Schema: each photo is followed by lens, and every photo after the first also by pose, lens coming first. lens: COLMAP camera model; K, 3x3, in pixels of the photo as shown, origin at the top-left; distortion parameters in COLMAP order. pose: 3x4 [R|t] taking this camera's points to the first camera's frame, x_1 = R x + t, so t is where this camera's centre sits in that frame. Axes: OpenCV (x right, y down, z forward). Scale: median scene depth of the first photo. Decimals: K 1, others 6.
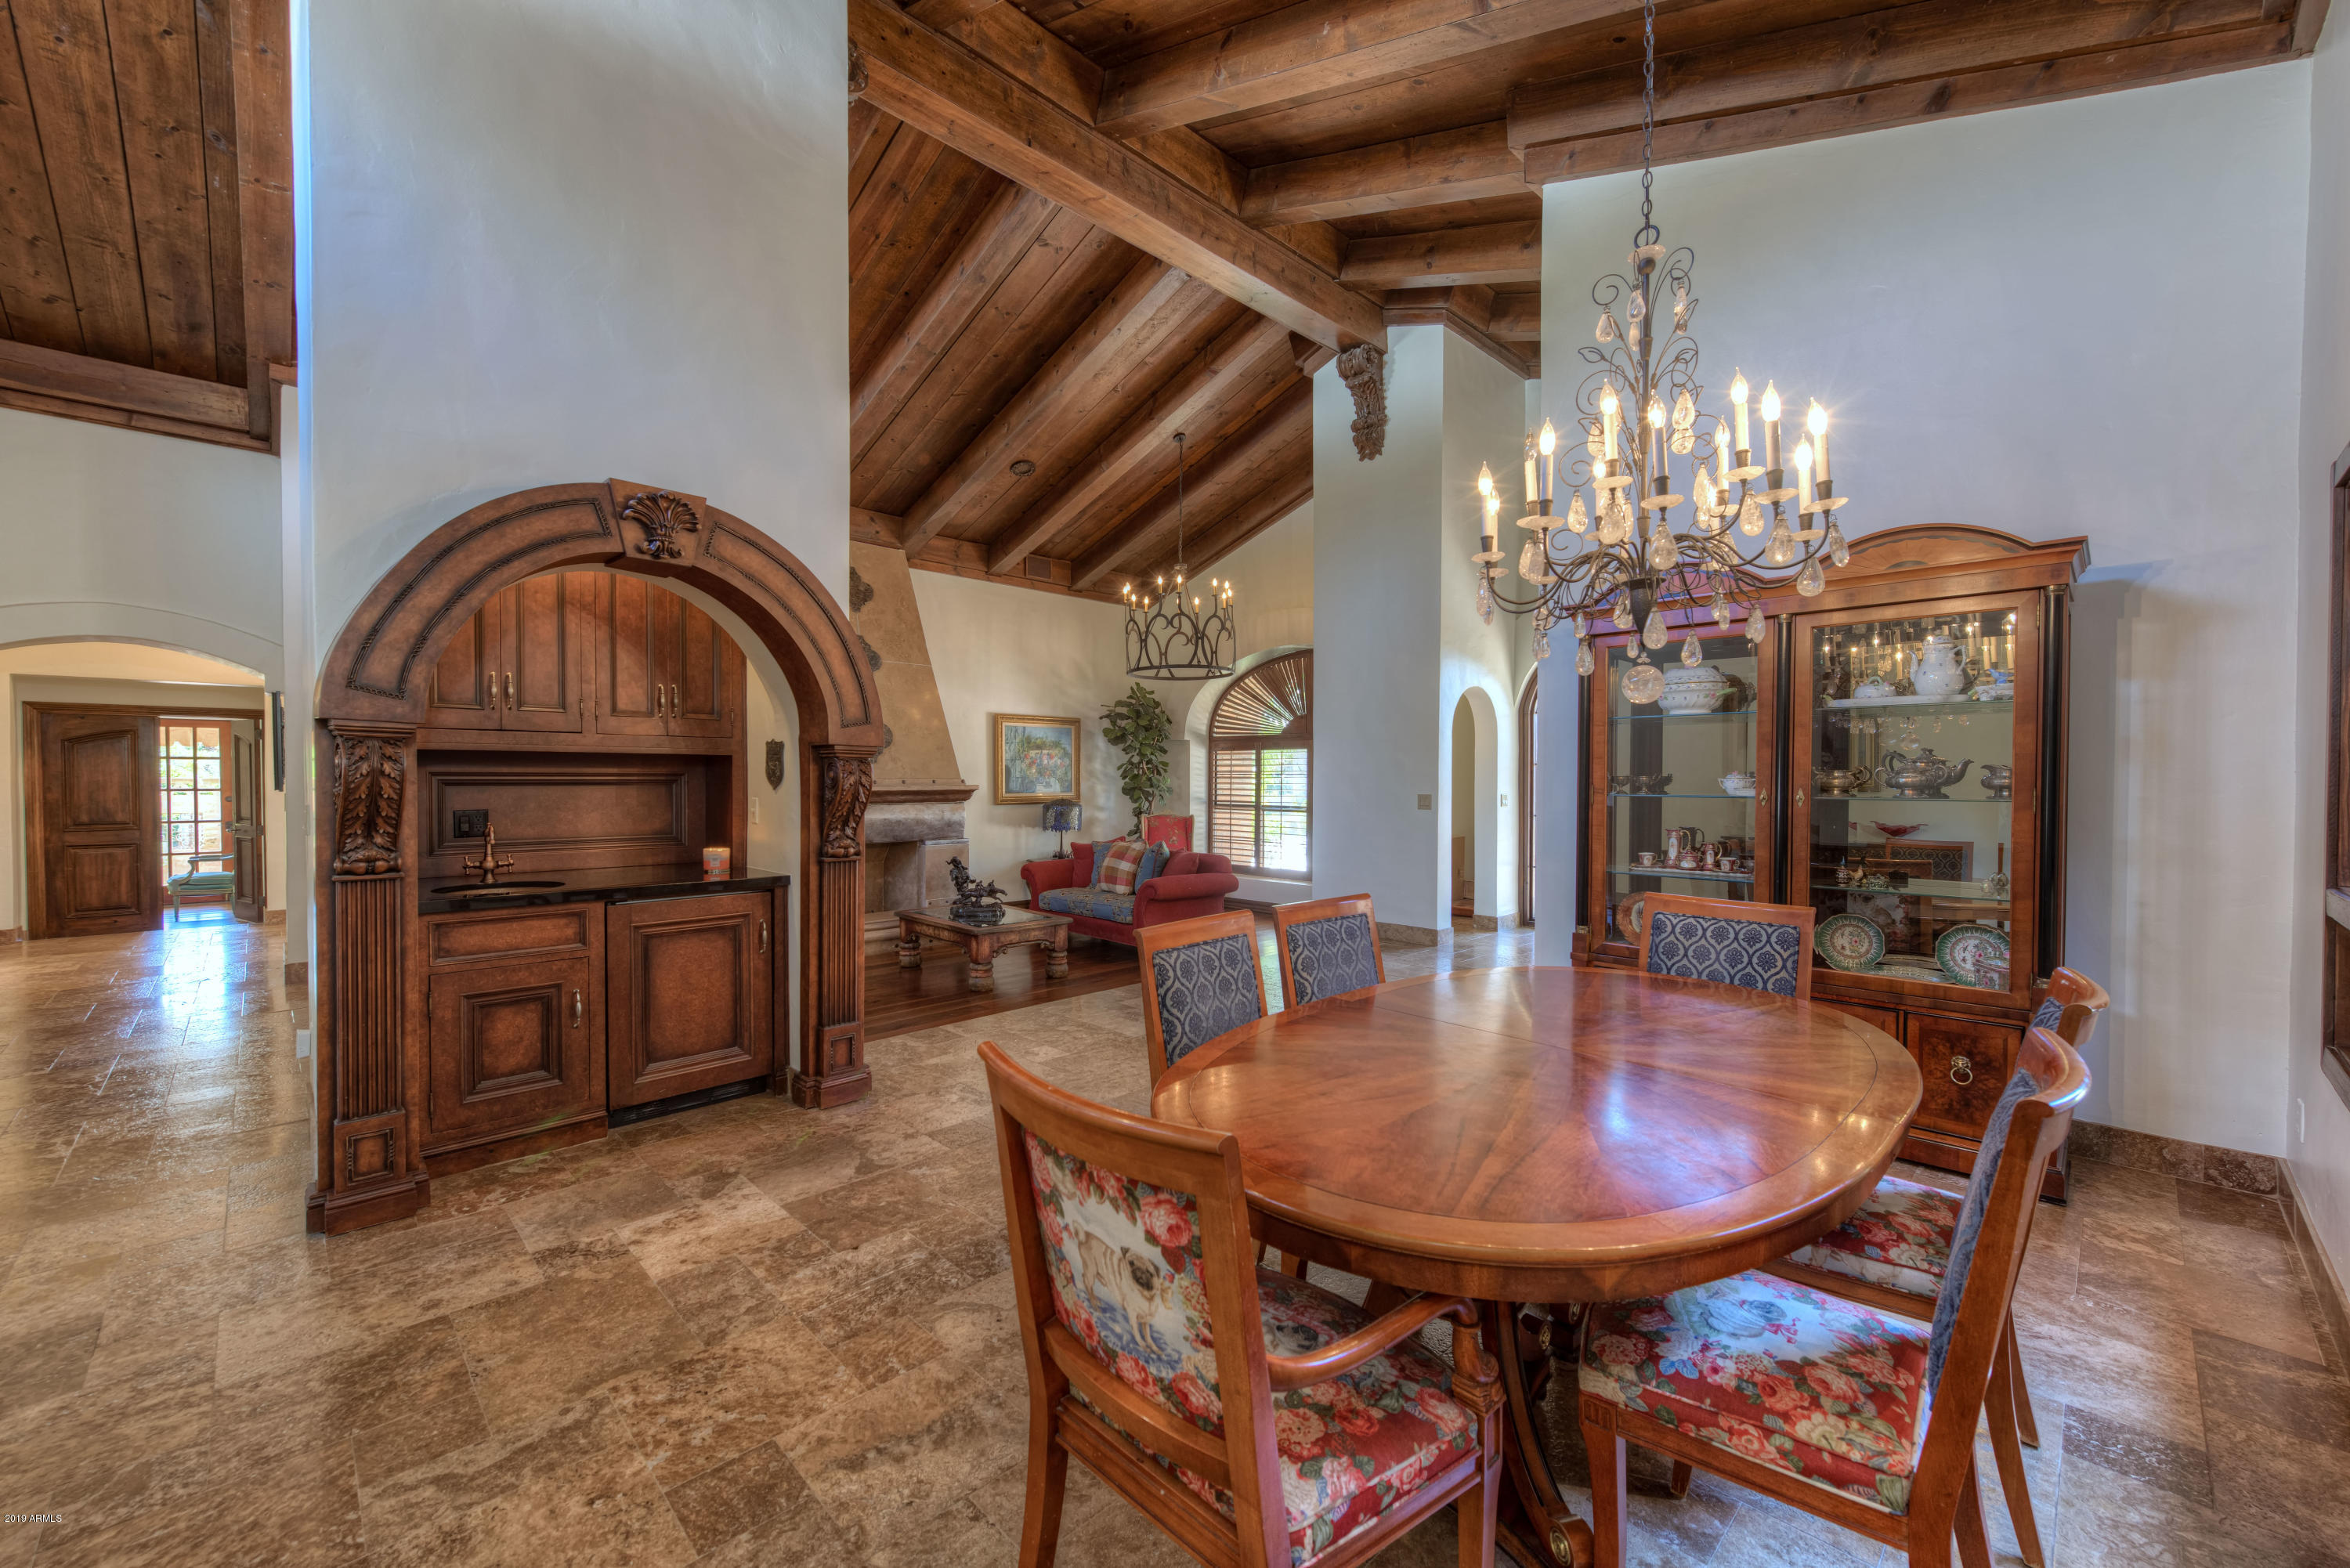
lens RADIAL K [[923.0, 0, 1175.0], [0, 923.0, 784.0], [0, 0, 1]] dist [0.002119, 0.000279]
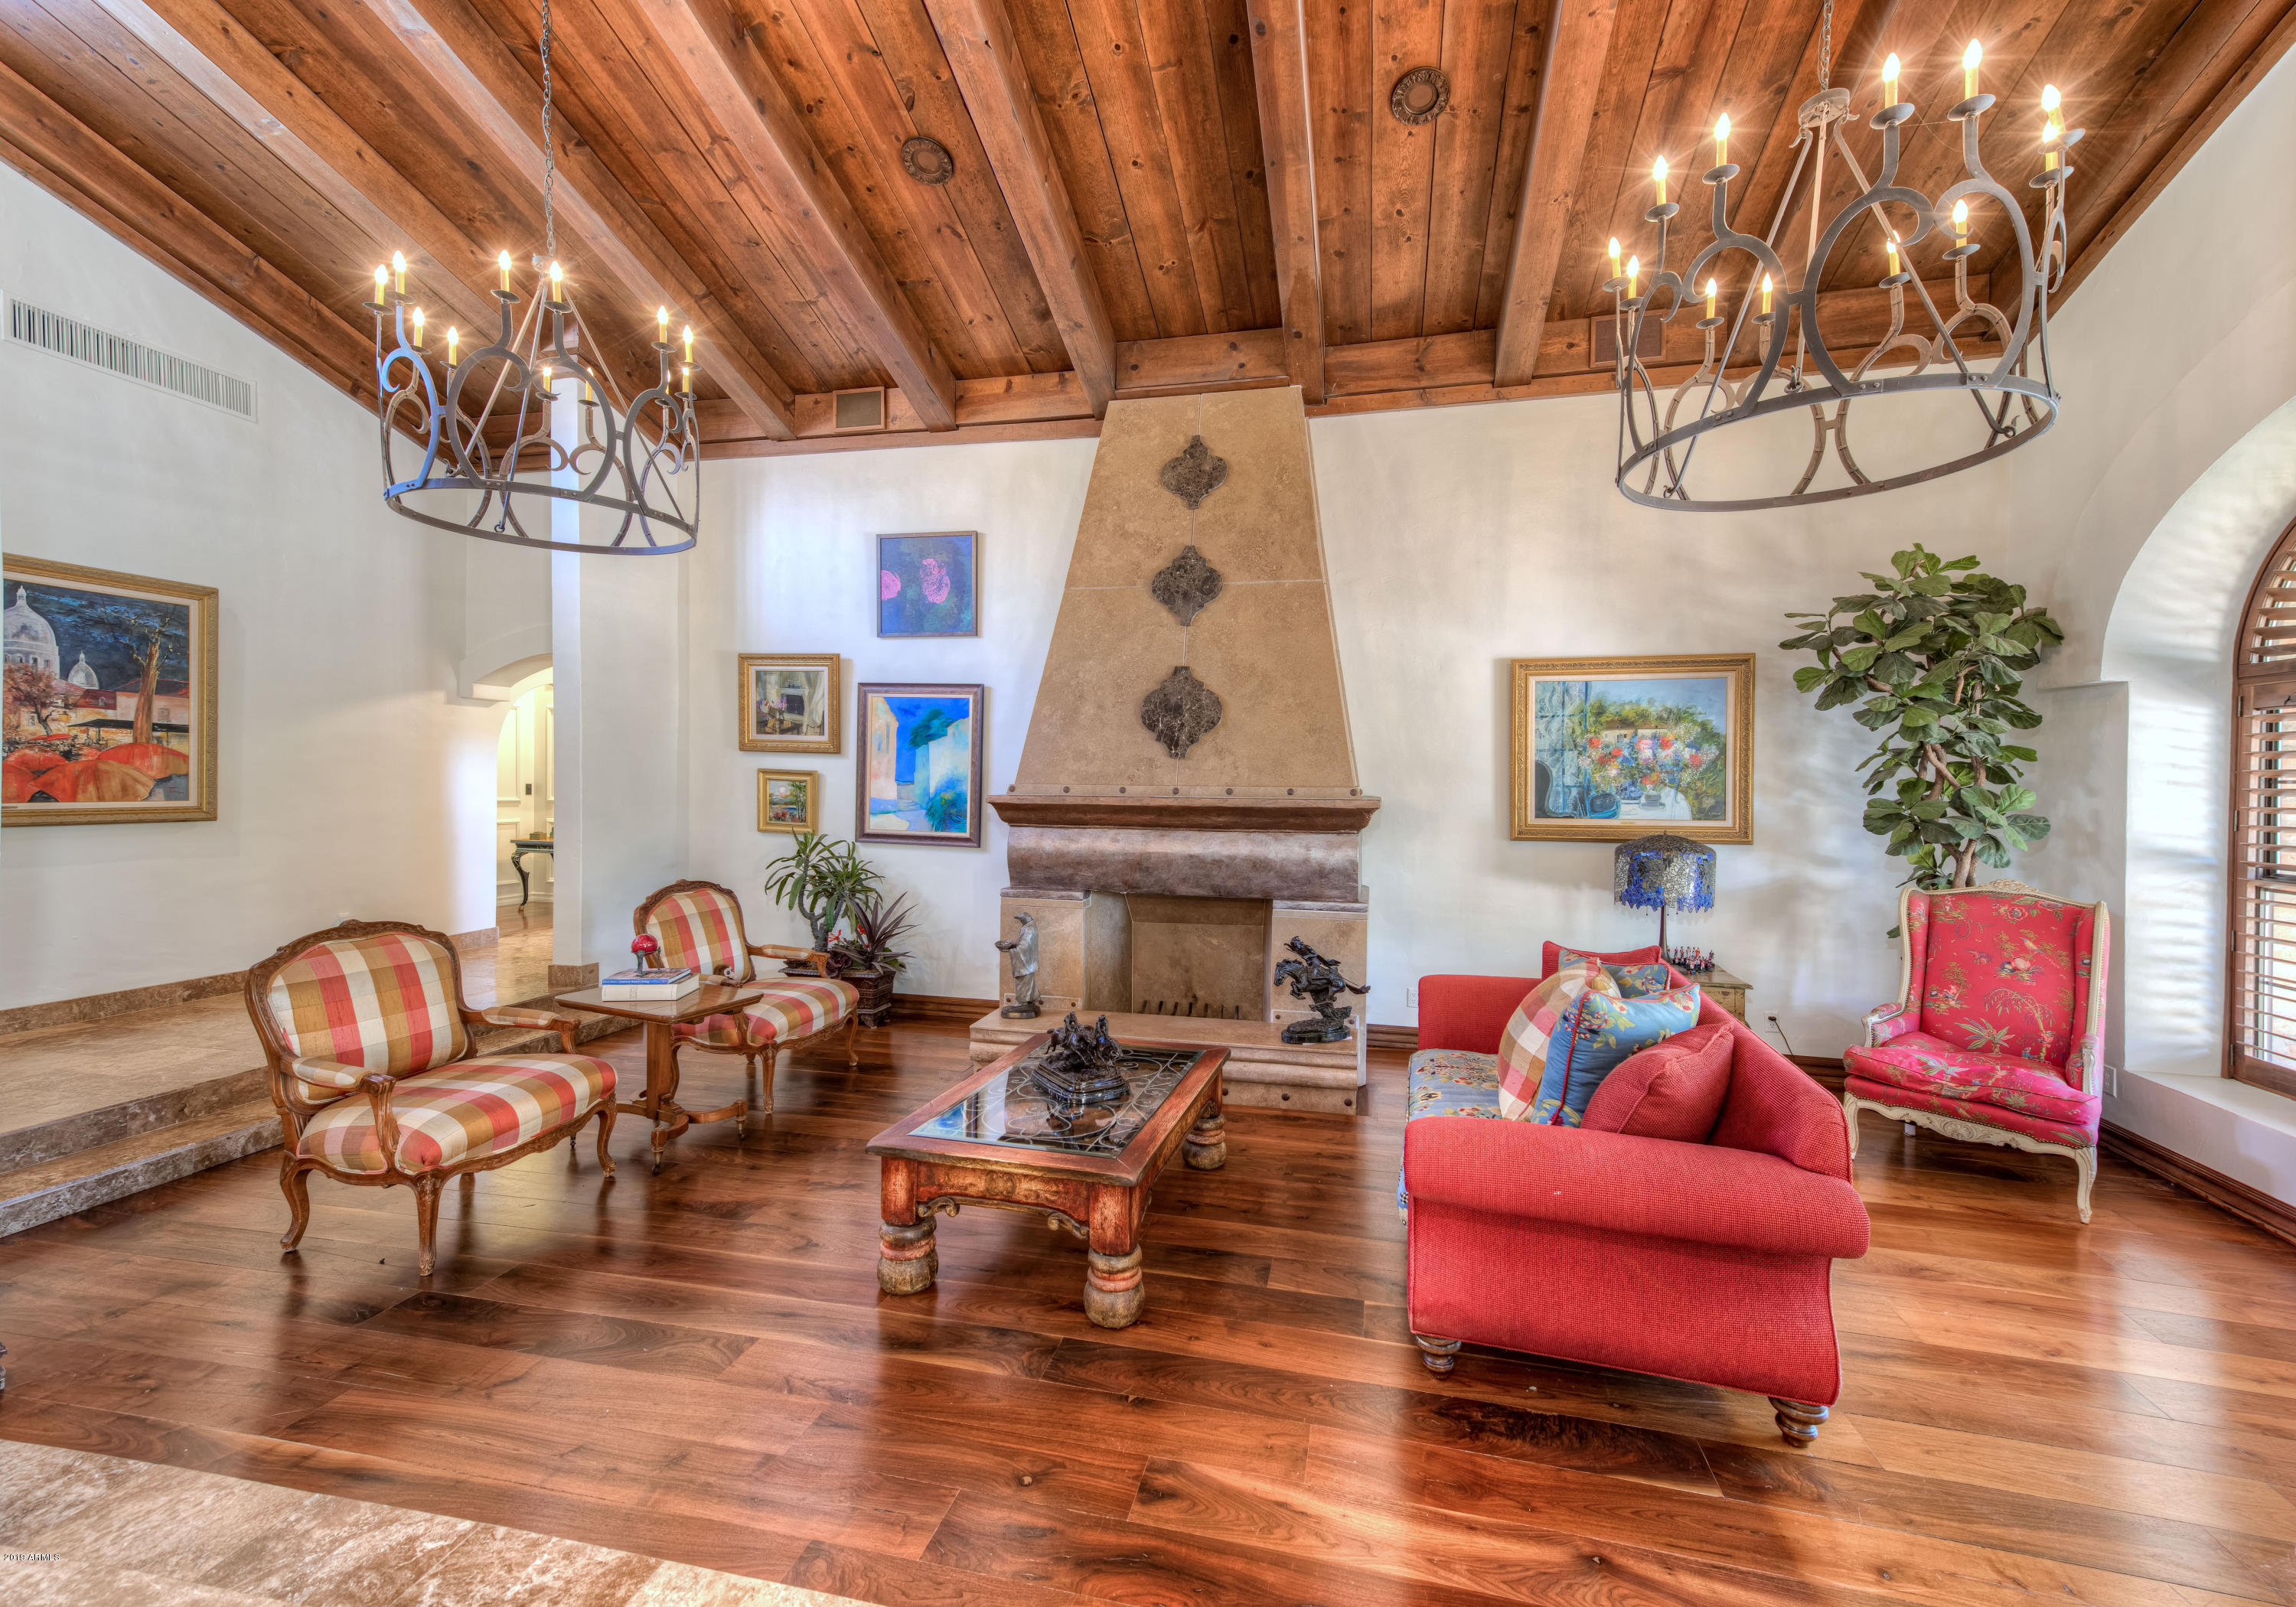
lens RADIAL K [[979.5, 0, 1148.0], [0, 979.5, 803.5], [0, 0, 1]] dist [0.039679, 0.000137]
pose [[0.525598, 0.017854, -0.850546, 0.152527], [-0.015360, 0.999816, 0.011496, -0.000765], [0.850594, 0.007022, 0.525776, 0.512753]]
